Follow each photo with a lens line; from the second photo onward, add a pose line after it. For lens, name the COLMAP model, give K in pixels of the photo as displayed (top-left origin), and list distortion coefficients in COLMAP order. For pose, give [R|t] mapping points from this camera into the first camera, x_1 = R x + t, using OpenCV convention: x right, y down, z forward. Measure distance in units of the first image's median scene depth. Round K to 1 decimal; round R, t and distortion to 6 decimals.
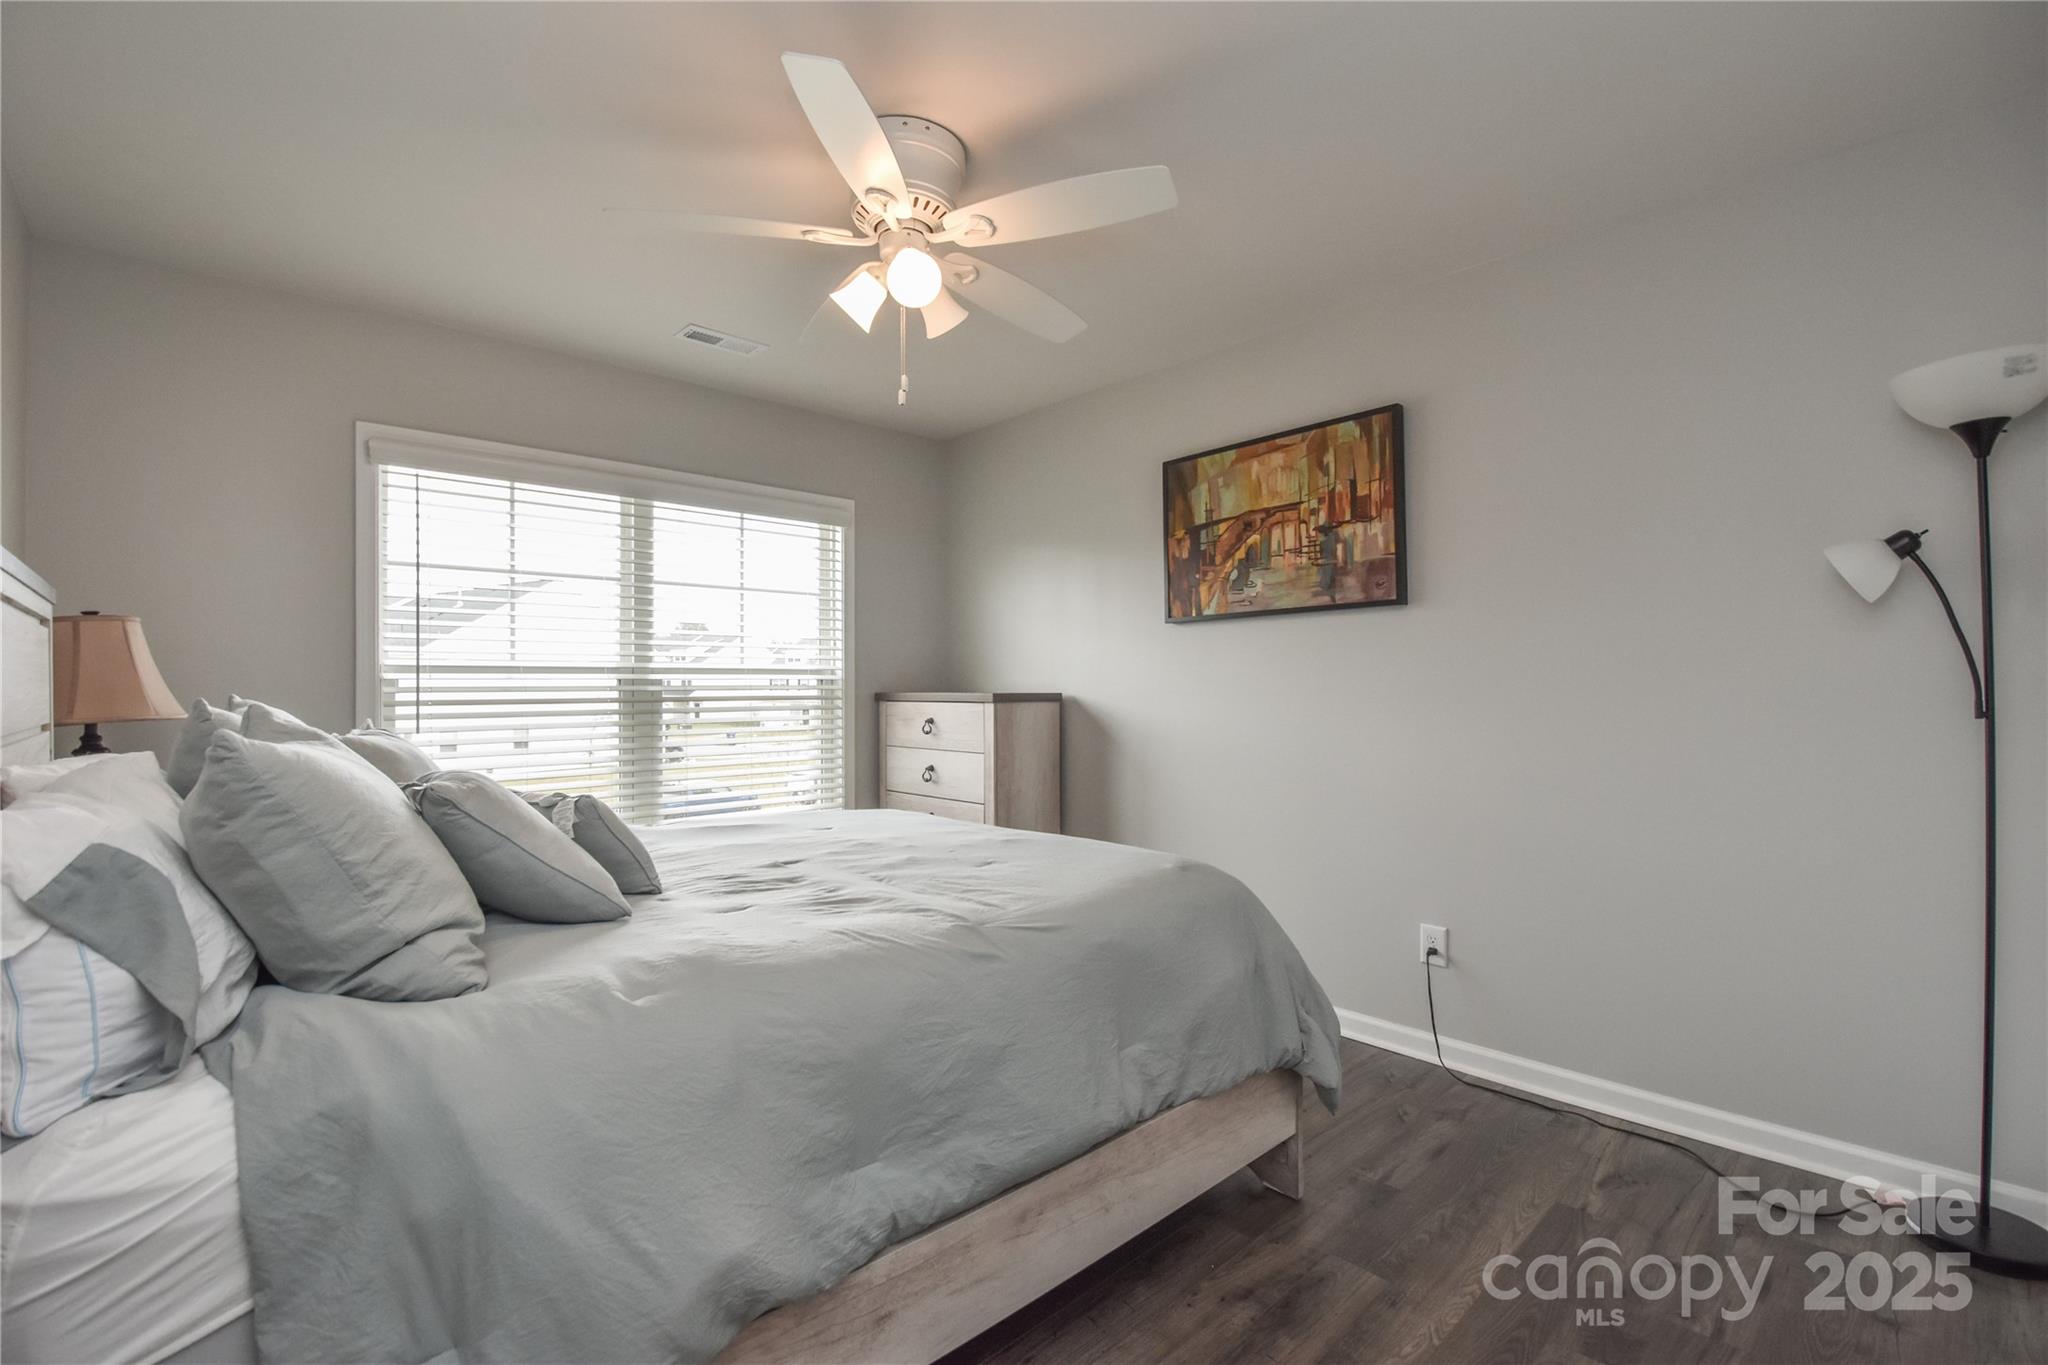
lens RADIAL K [[895.5, 0, 1025.7], [0, 895.5, 673.3], [0, 0, 1]] dist [-0.000492, -0.000075]
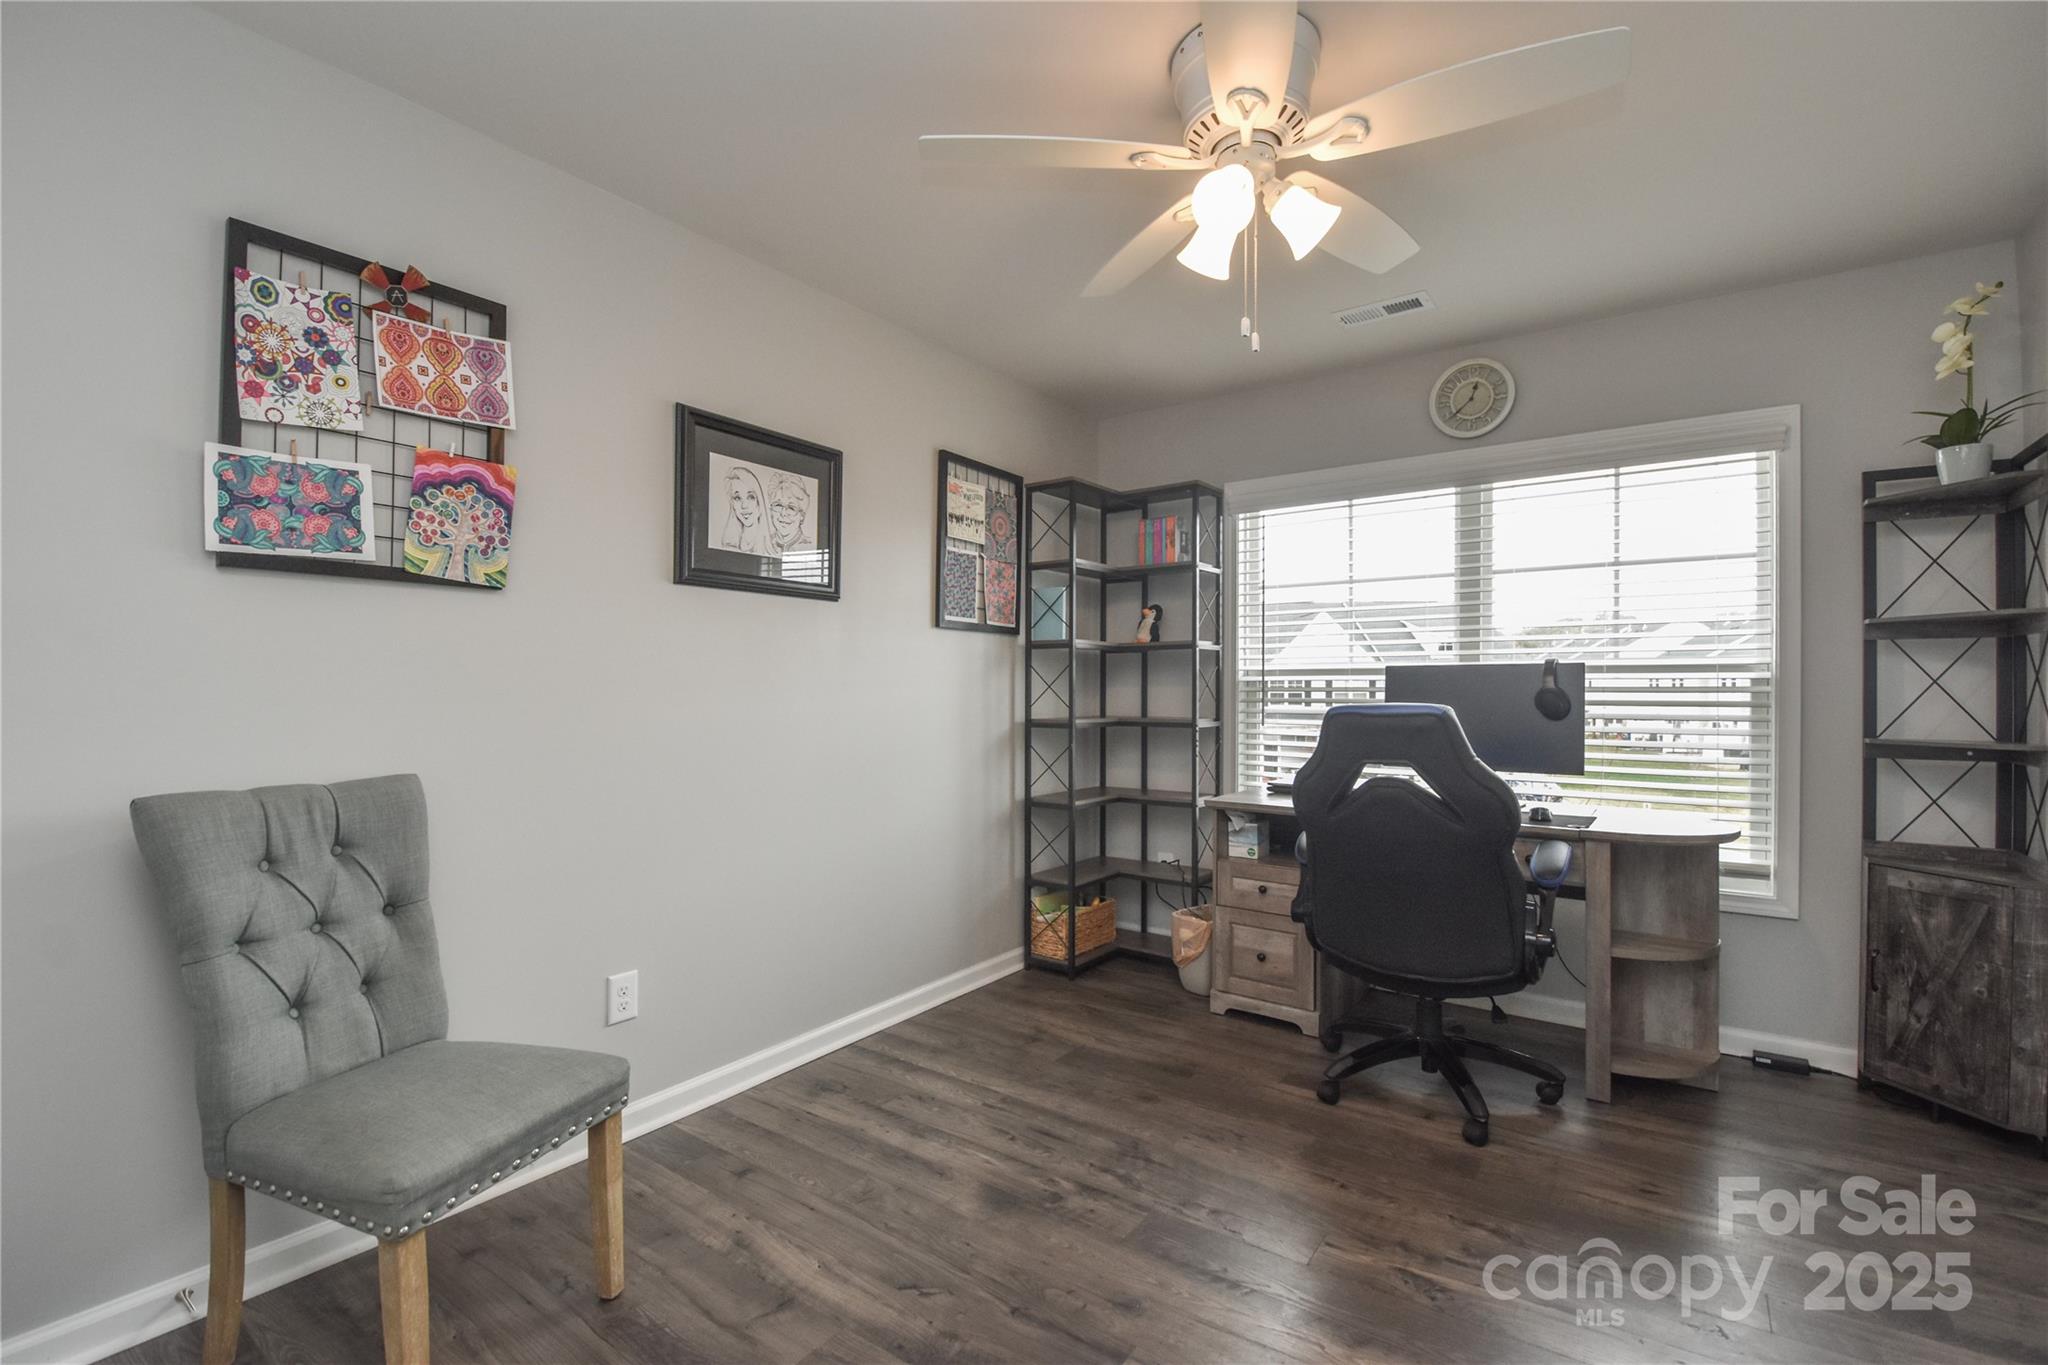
lens RADIAL K [[895.5, 0, 1026.4], [0, 895.5, 694.5], [0, 0, 1]] dist [-0.000492, -0.000075]
pose [[0.201751, 0.011267, -0.979372, 0.348893], [0.011965, 0.999831, 0.013967, 0.003118], [0.979364, -0.014536, 0.201582, 0.324532]]
